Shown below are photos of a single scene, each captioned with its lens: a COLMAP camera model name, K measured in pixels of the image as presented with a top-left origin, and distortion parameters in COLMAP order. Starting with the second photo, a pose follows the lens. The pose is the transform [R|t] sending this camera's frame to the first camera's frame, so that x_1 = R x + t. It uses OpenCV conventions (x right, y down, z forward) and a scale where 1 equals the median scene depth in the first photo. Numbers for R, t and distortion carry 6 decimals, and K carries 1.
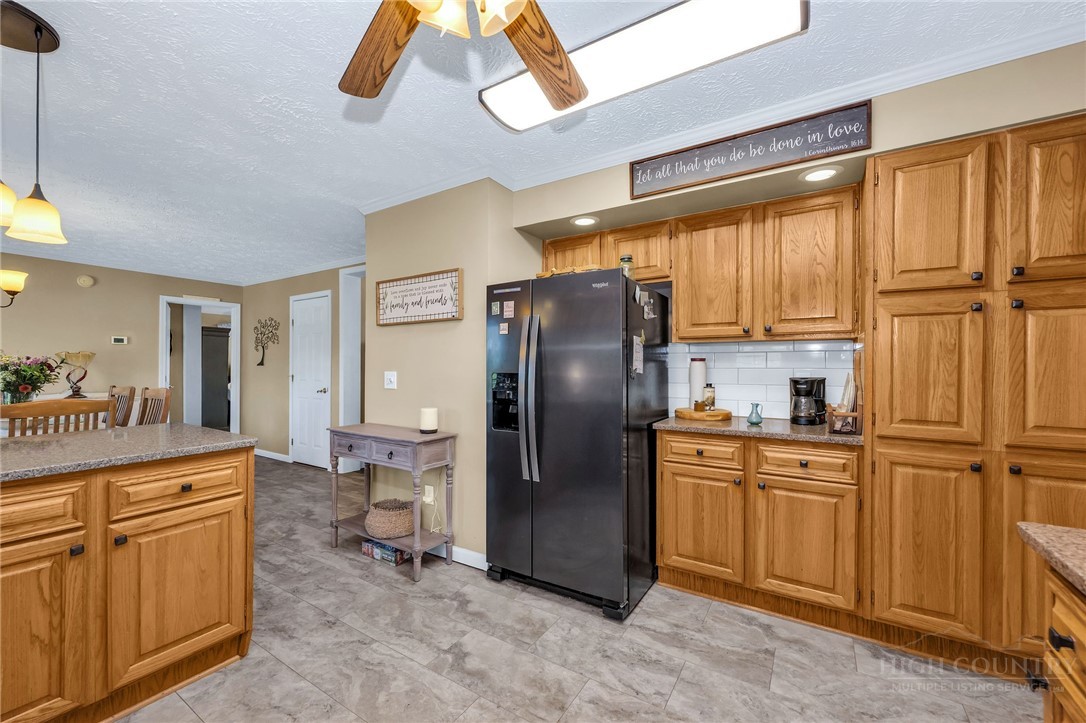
lens RADIAL K [[428.4, 0, 533.9], [0, 428.4, 365.8], [0, 0, 1]] dist [0.000634, -0.000014]
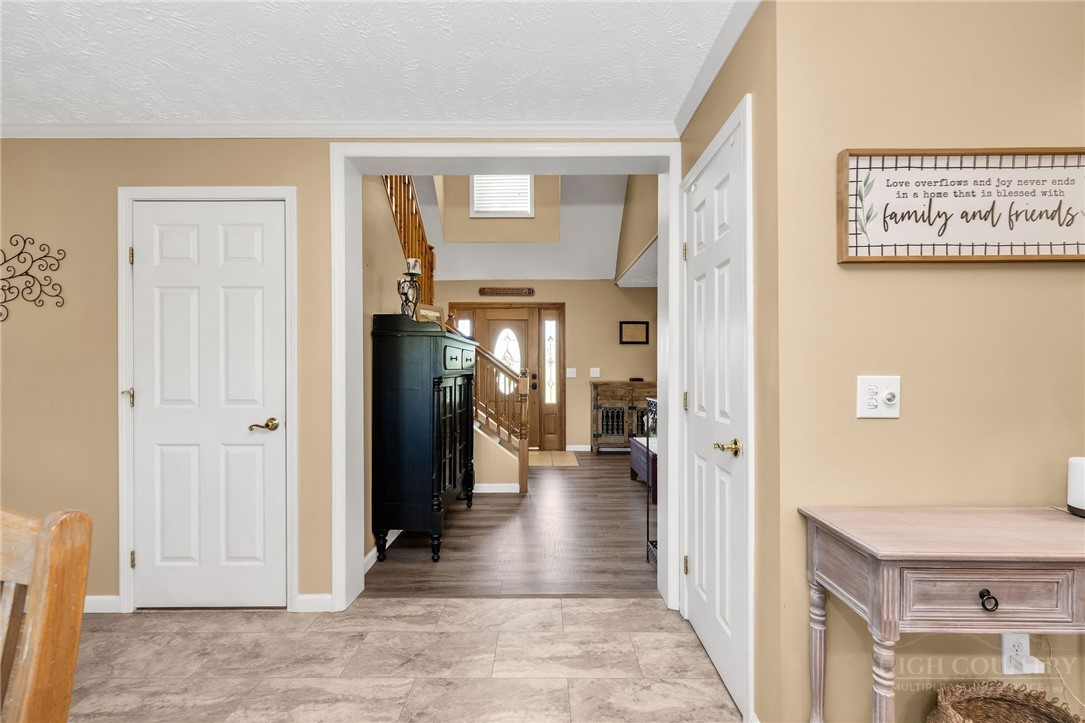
lens RADIAL K [[439.9, 0, 543.6], [0, 439.9, 368.3], [0, 0, 1]] dist [-0.002776, -0.000510]
pose [[0.840285, -0.009117, 0.542068, -0.907586], [0.004815, 0.999945, 0.009353, 0.000704], [-0.542124, -0.005249, 0.840282, 0.894948]]
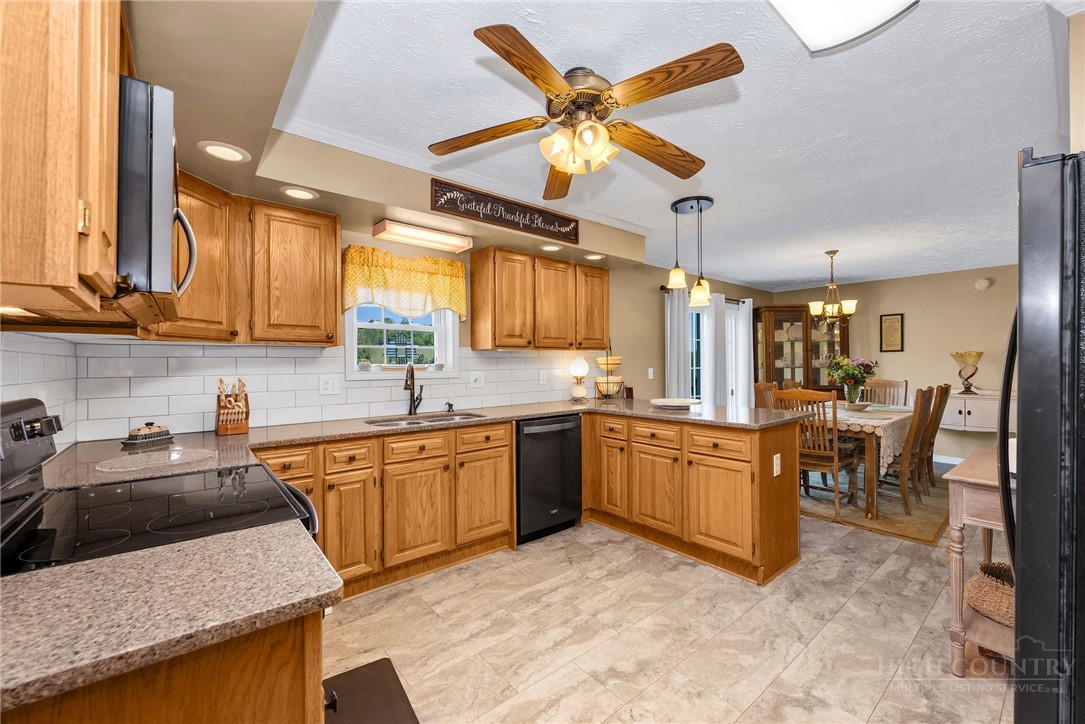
lens RADIAL K [[446.2, 0, 545.0], [0, 446.2, 366.0], [0, 0, 1]] dist [0.003970, -0.000019]
pose [[-0.290771, 0.007234, -0.956765, 0.559018], [0.006895, 0.999961, 0.005465, -0.017881], [0.956768, -0.005008, -0.290810, 0.494646]]
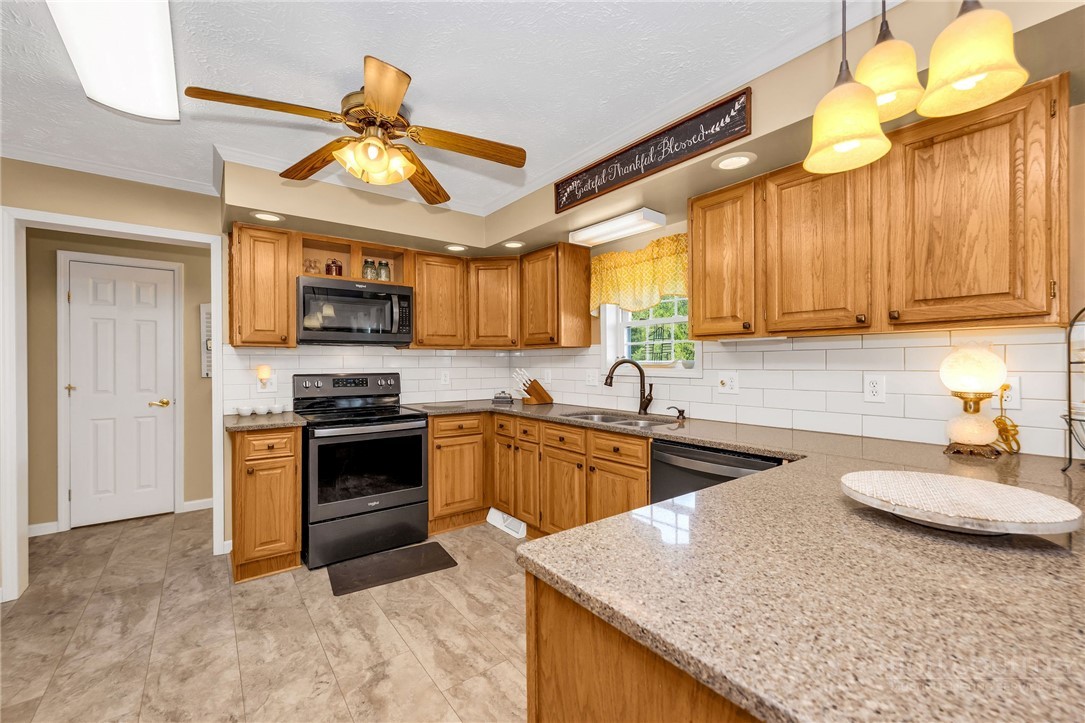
lens RADIAL K [[439.9, 0, 543.6], [0, 439.9, 368.3], [0, 0, 1]] dist [-0.002776, -0.000510]
pose [[-0.943236, -0.004451, 0.332093, -0.527499], [0.000253, 0.999900, 0.014120, -0.015642], [-0.332123, 0.013402, -0.943141, 0.908789]]
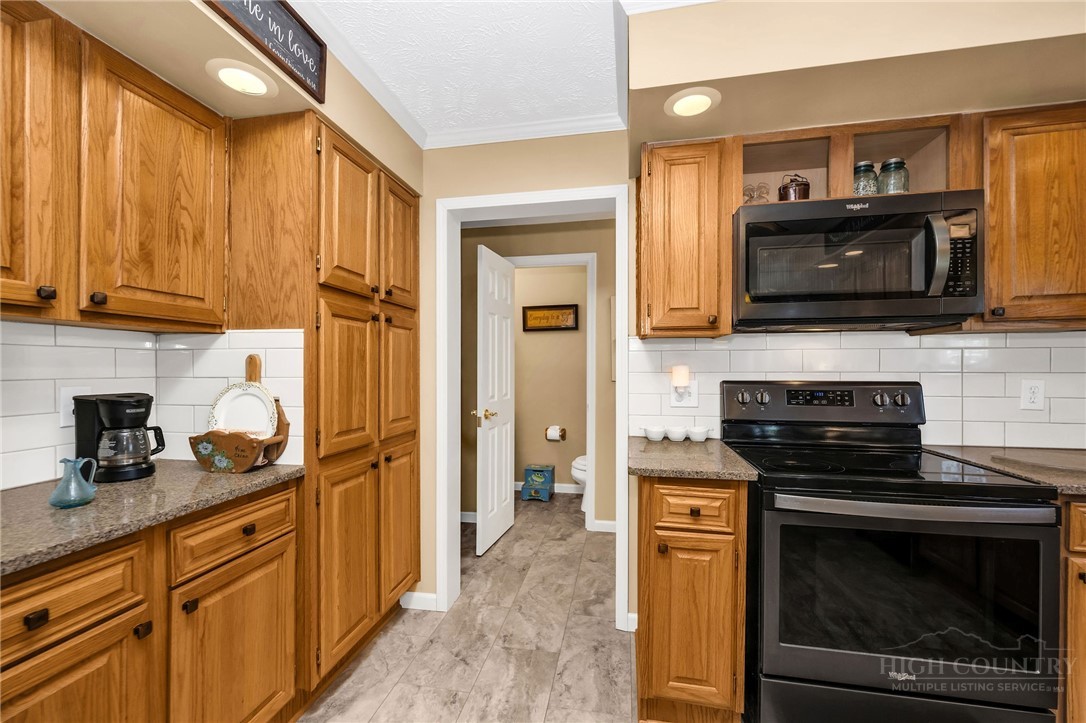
lens RADIAL K [[433.2, 0, 540.1], [0, 433.2, 369.2], [0, 0, 1]] dist [-0.000867, -0.000195]
pose [[-0.372722, -0.003117, 0.927938, -0.082102], [0.001515, 0.999991, 0.003967, -0.006215], [-0.927942, 0.002885, -0.372714, 0.586424]]
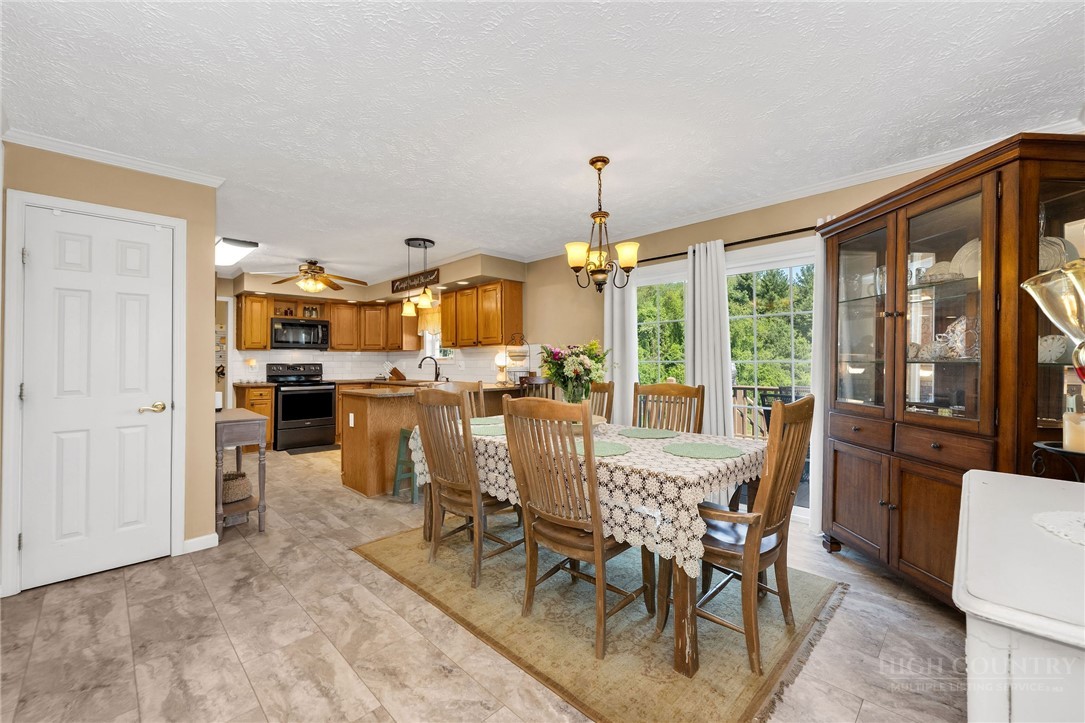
lens RADIAL K [[444.1, 0, 535.0], [0, 444.1, 359.9], [0, 0, 1]] dist [-0.001358, -0.000330]
pose [[-0.974750, 0.001713, 0.223291, -1.423559], [0.000172, 0.999976, -0.006923, 0.012364], [-0.223297, -0.006710, -0.974727, 1.999020]]
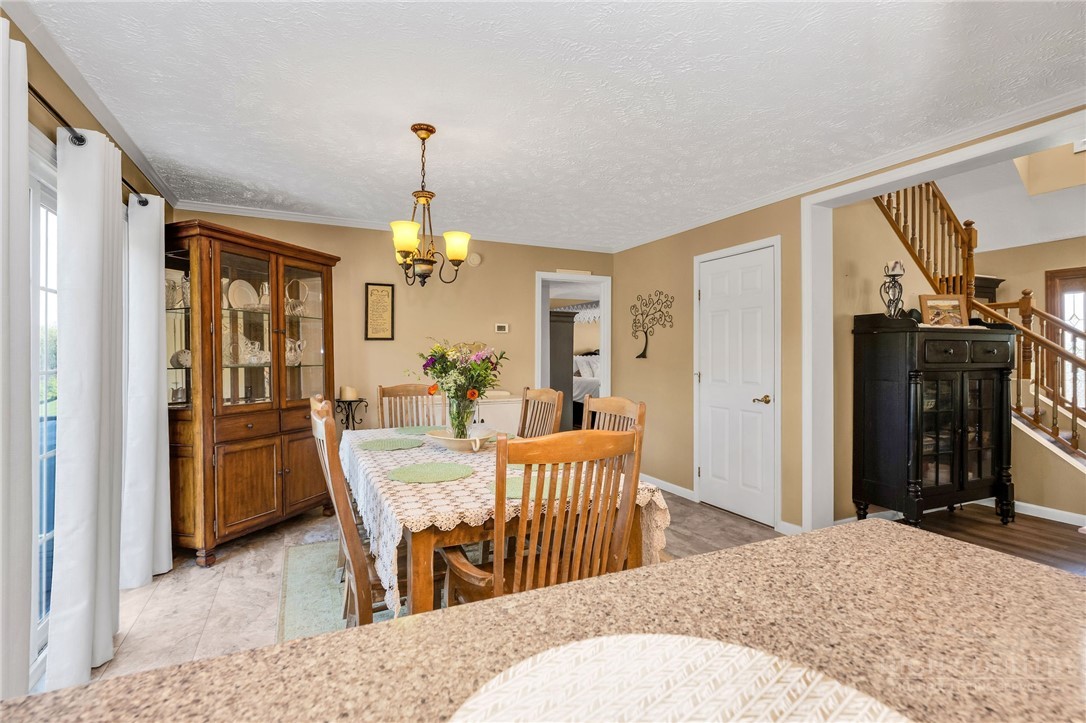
lens RADIAL K [[515.5, 0, 543.2], [0, 515.5, 353.6], [0, 0, 1]] dist [-0.004012, -0.000317]
pose [[0.847886, -0.006500, -0.530139, -0.668198], [0.004755, 0.999978, -0.004656, -0.011183], [0.530158, 0.001427, 0.847898, 0.356907]]
